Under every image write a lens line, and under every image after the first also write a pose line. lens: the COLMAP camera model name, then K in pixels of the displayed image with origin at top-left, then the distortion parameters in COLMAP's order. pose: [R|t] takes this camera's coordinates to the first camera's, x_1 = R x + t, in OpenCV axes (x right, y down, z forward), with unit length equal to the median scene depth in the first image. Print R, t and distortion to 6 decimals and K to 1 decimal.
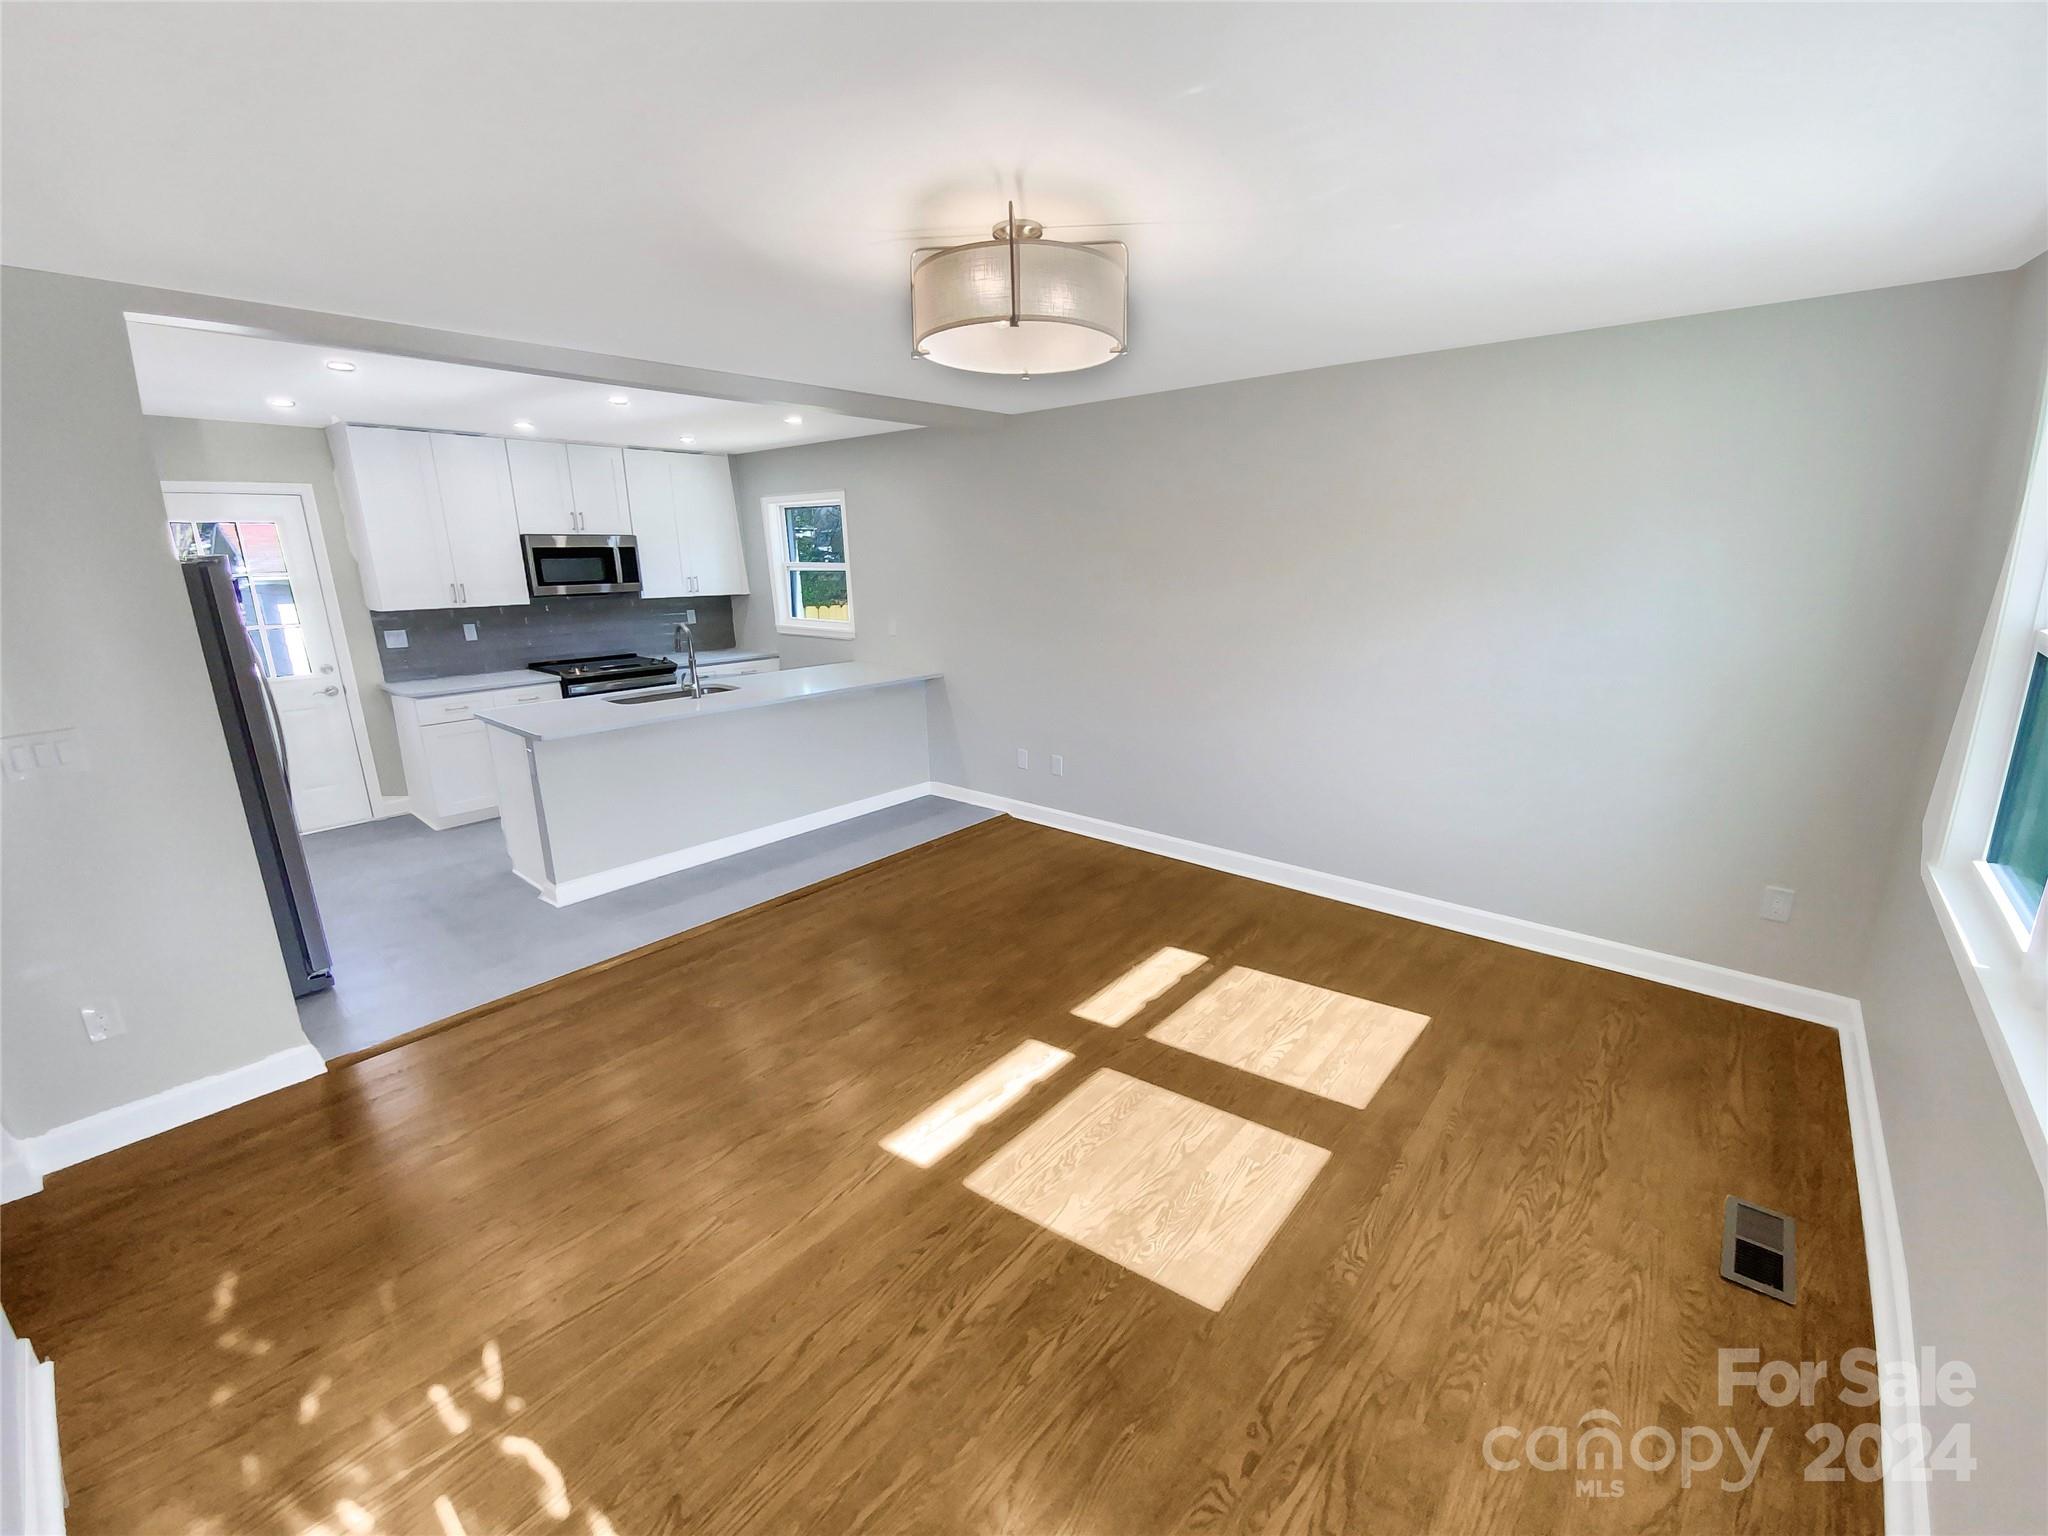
lens RADIAL K [[818.1, 0, 1049.7], [0, 818.1, 757.3], [0, 0, 1]] dist [-0.003198, -0.003643]
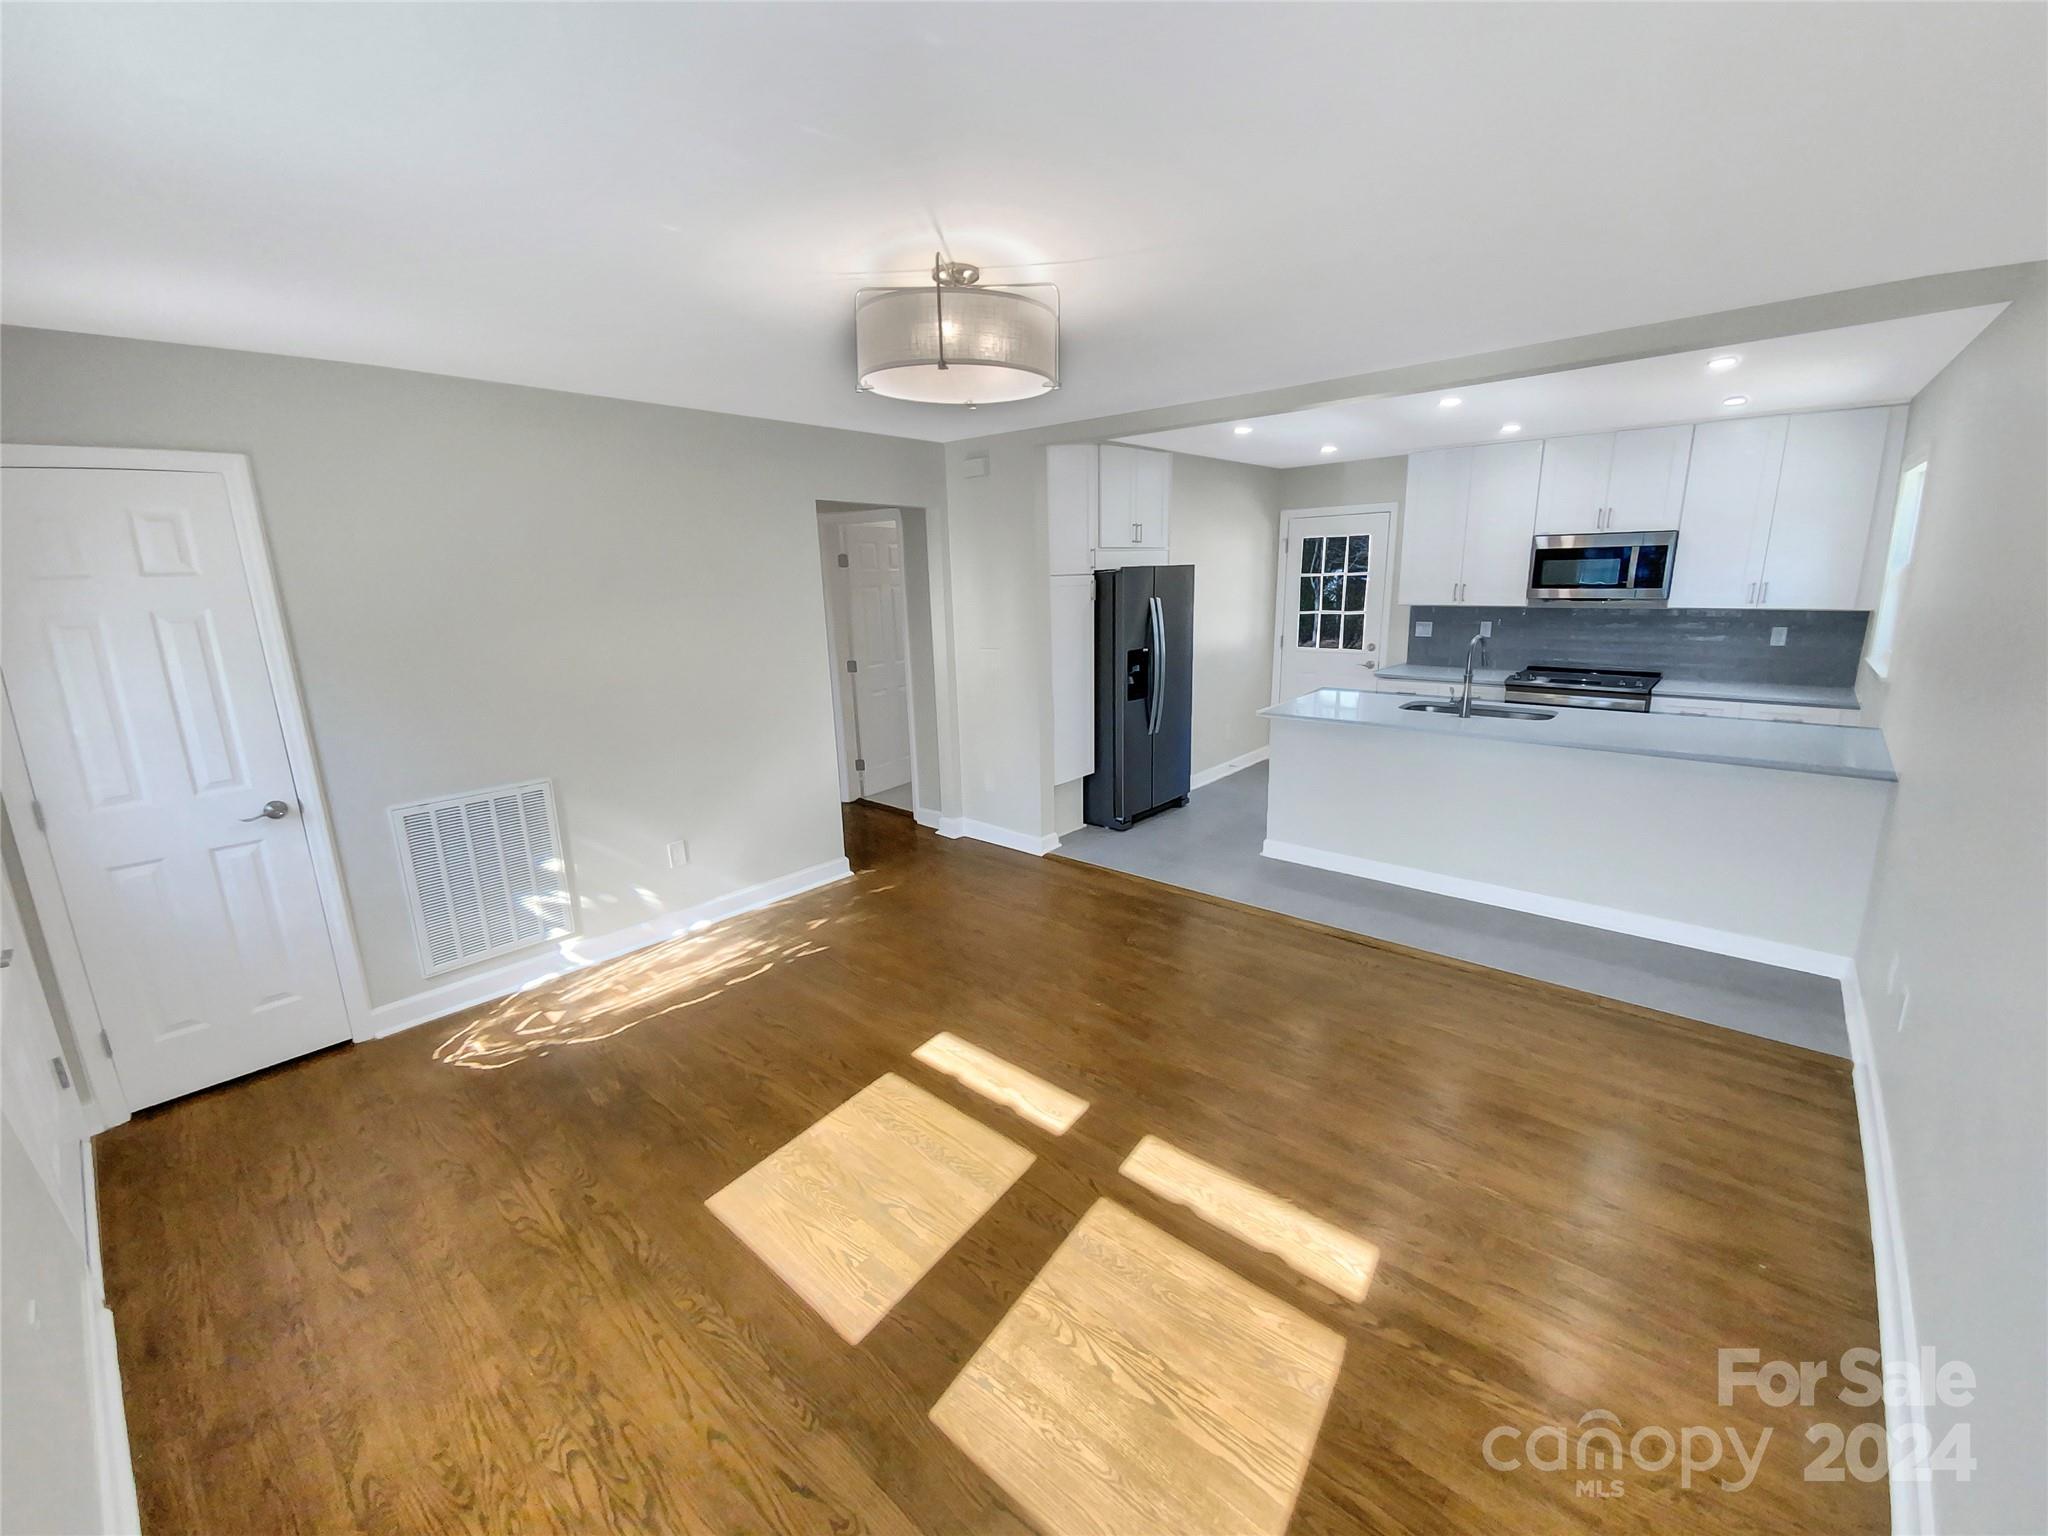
lens RADIAL K [[818.1, 0, 1012.1], [0, 818.1, 774.6], [0, 0, 1]] dist [-0.003198, -0.003643]
pose [[-0.019585, 0.256222, -0.966419, 0.941280], [-0.223151, 0.941101, 0.254032, -0.263545], [0.974587, 0.220633, 0.038745, 0.974861]]
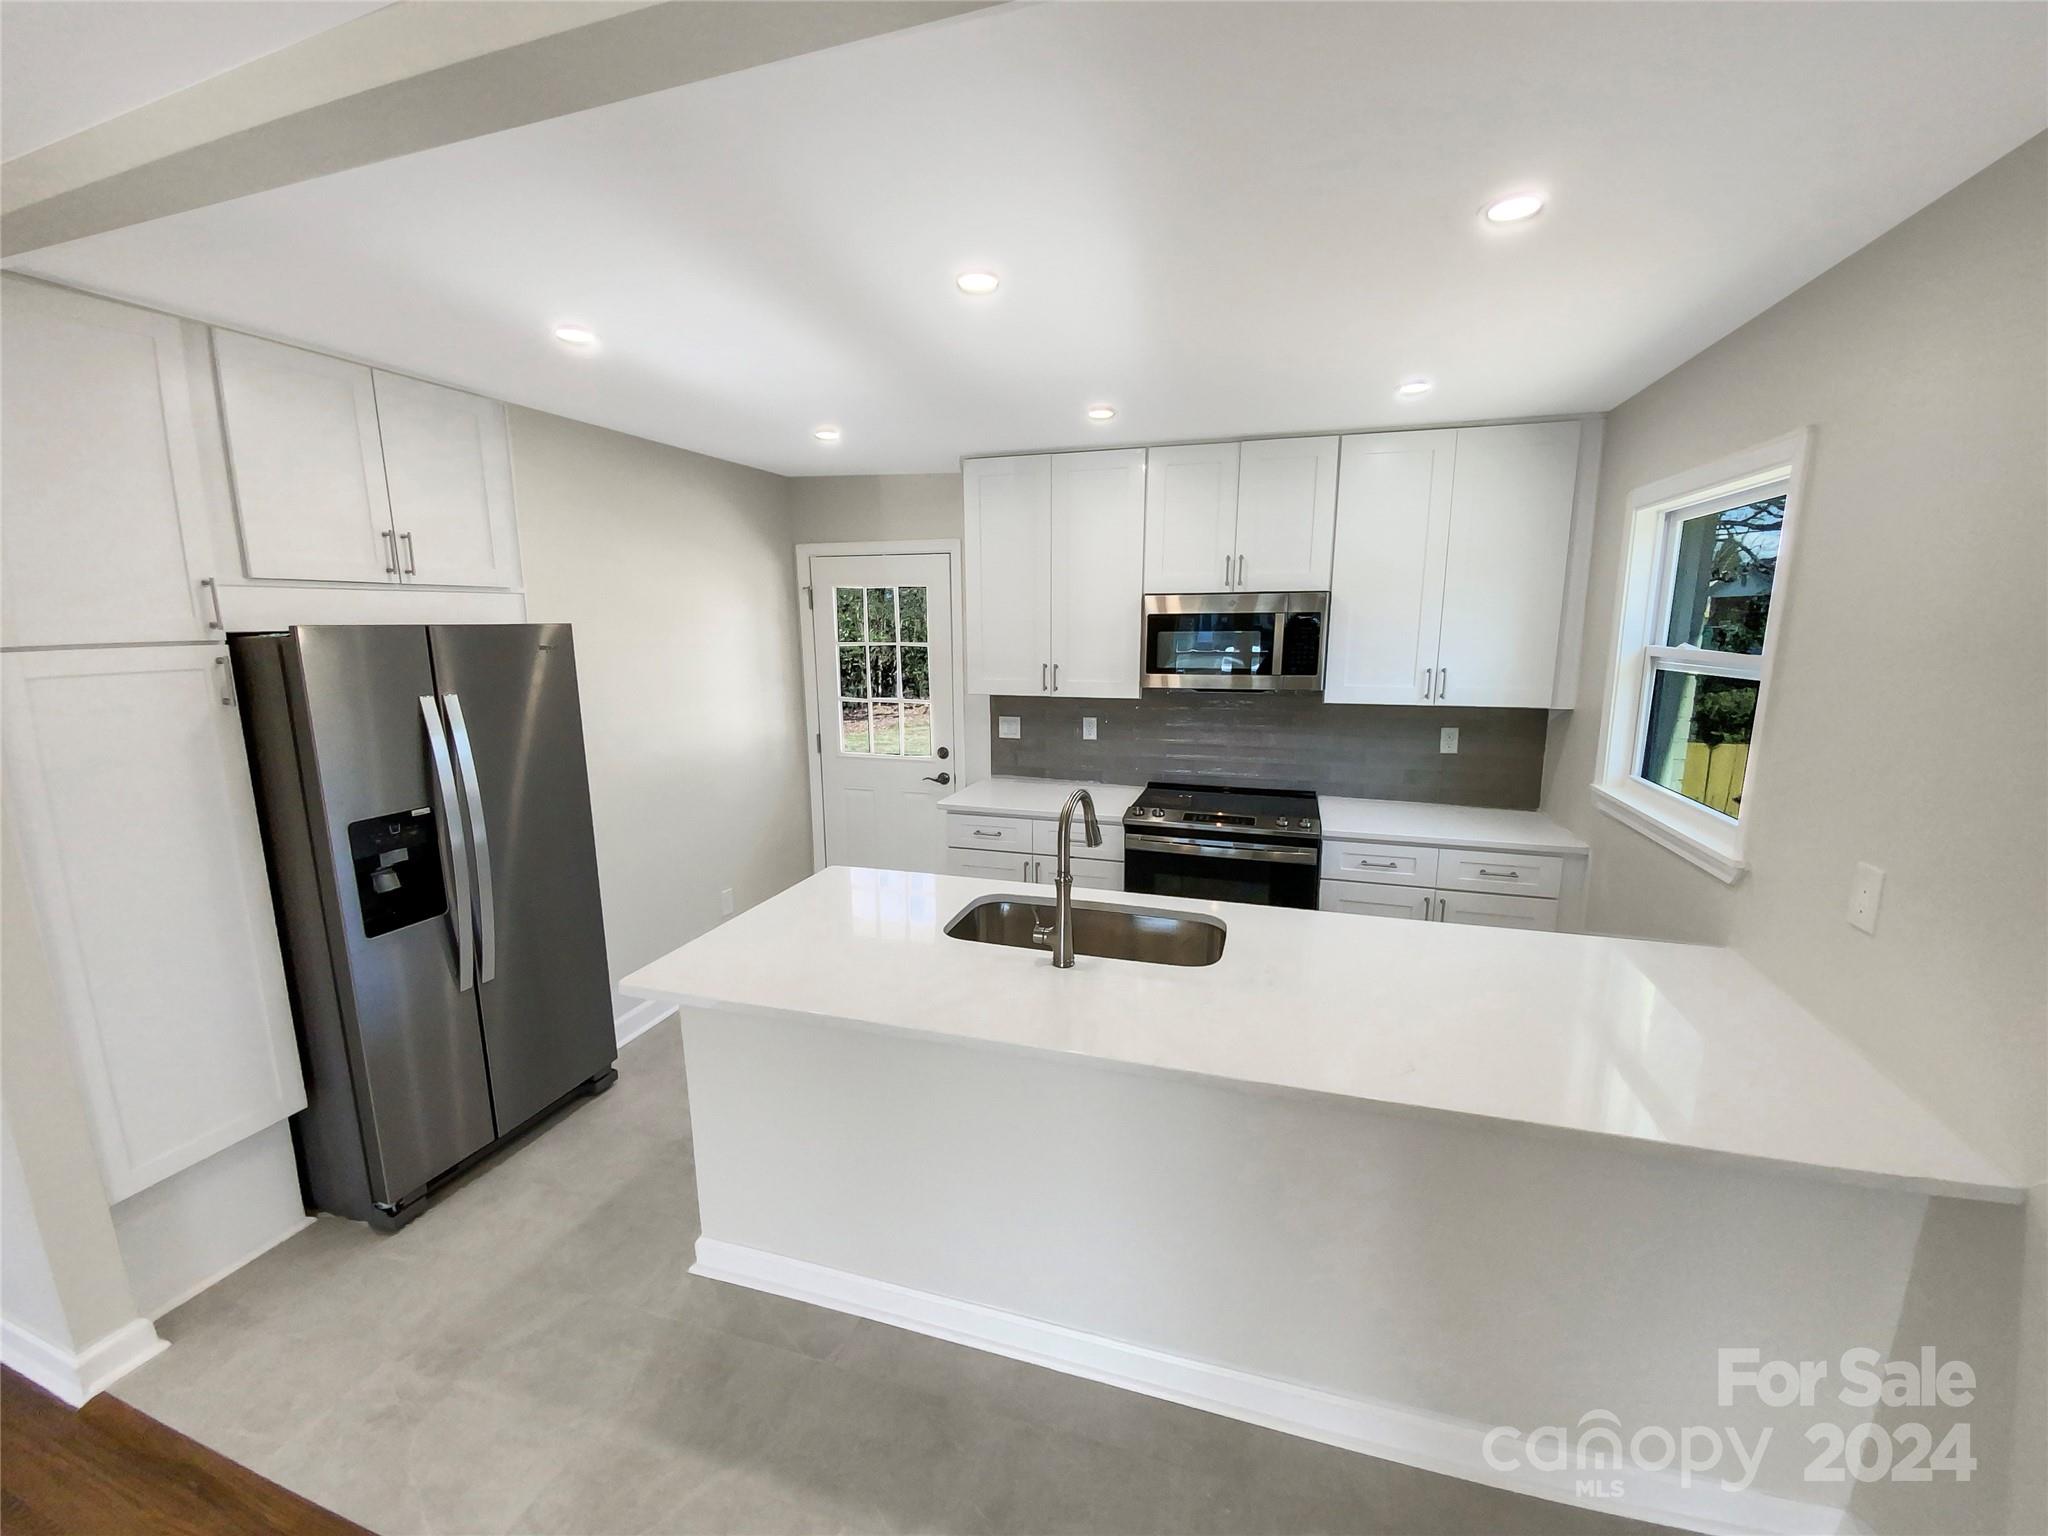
lens RADIAL K [[818.1, 0, 1013.5], [0, 818.1, 764.5], [0, 0, 1]] dist [-0.003198, -0.003643]
pose [[0.397861, 0.166054, -0.902293, -0.197225], [-0.231722, 0.969785, 0.076298, -0.397687], [0.887700, 0.178726, 0.424318, 1.568744]]
